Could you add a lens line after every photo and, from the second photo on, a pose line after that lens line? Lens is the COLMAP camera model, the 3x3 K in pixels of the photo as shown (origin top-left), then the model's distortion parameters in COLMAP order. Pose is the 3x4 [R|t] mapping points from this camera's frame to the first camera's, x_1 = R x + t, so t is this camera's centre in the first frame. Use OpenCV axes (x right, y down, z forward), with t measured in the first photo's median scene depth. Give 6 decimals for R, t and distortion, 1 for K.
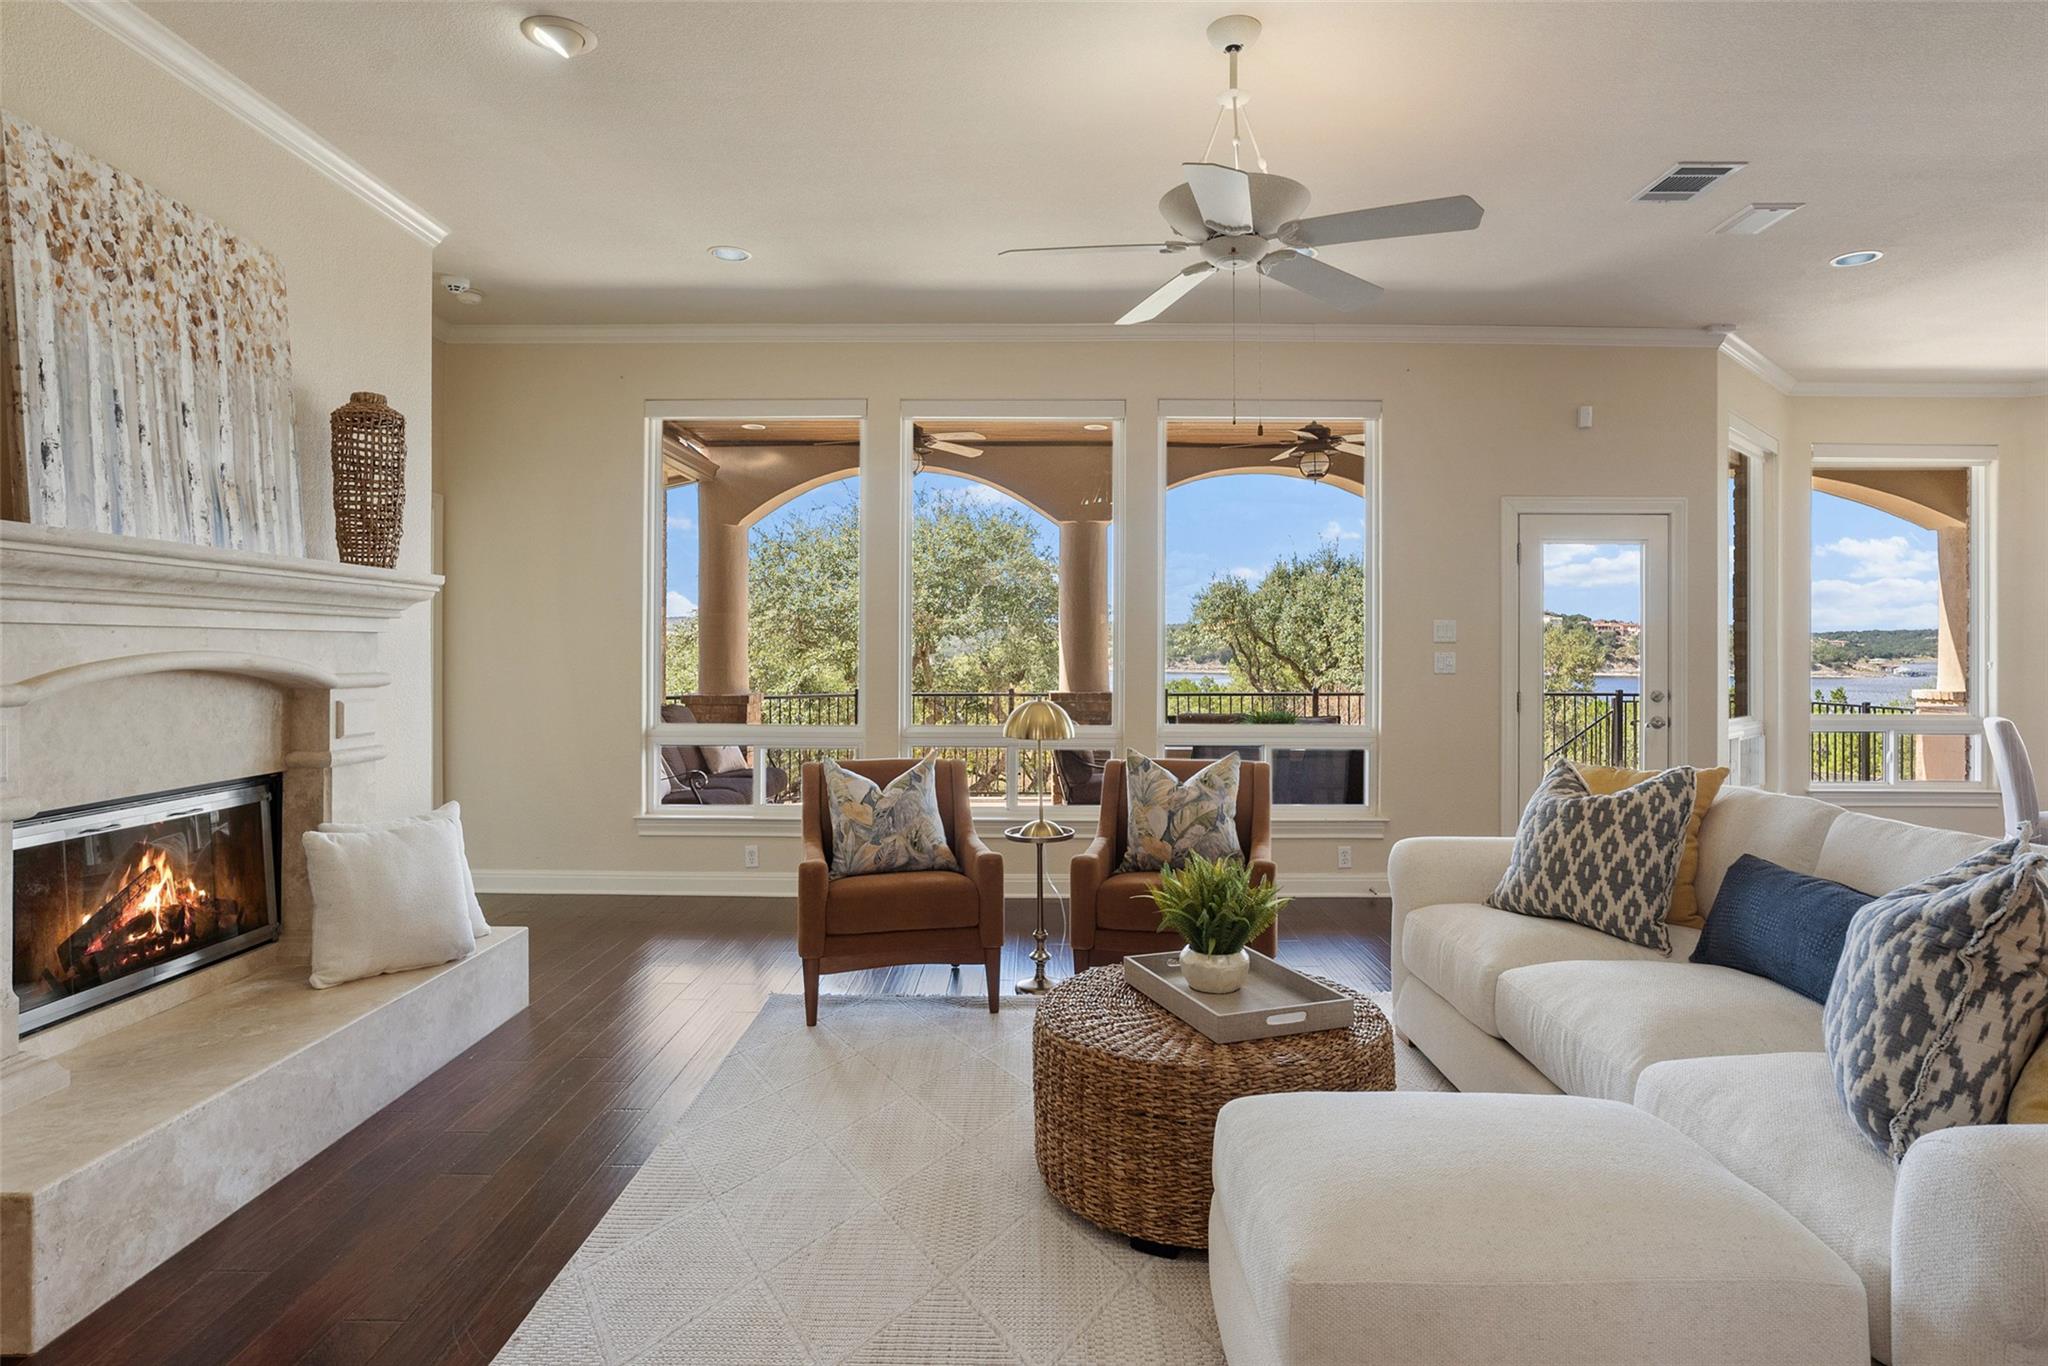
lens RADIAL K [[1117.5, 0, 1031.4], [0, 1117.5, 654.7], [0, 0, 1]] dist [-0.041358, 0.030297]
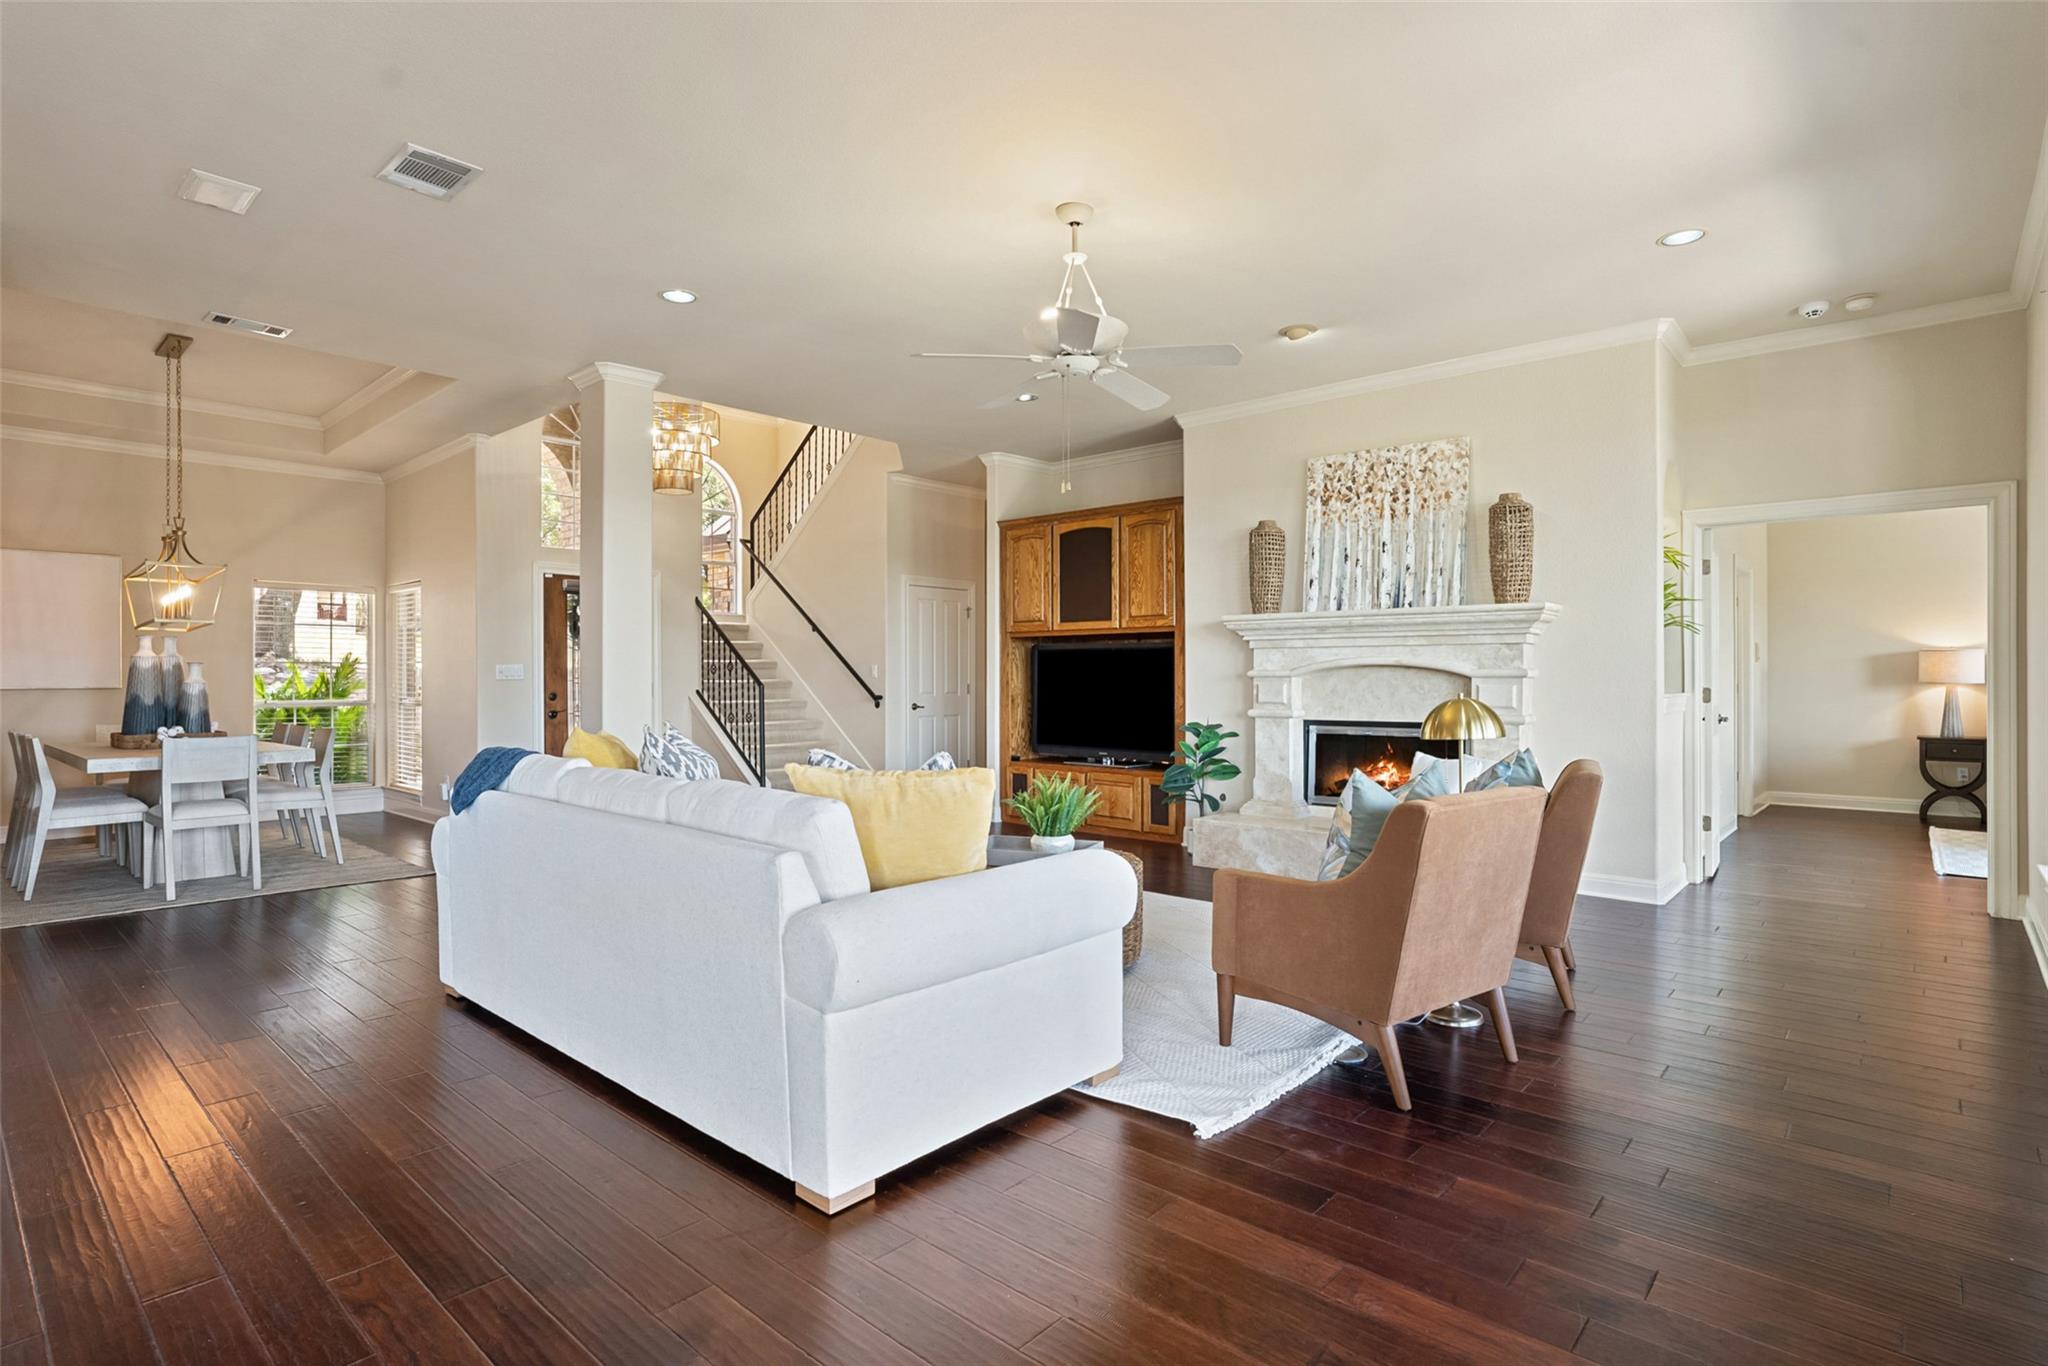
lens RADIAL K [[1021.2, 0, 1024.0], [0, 1021.2, 683.0], [0, 0, 1]] dist [-0.001815, -0.000363]
pose [[-0.660444, 0.003672, -0.750866, 1.188138], [-0.006133, 0.999928, 0.010283, 0.031101], [0.750850, 0.011396, -0.660374, 1.782869]]
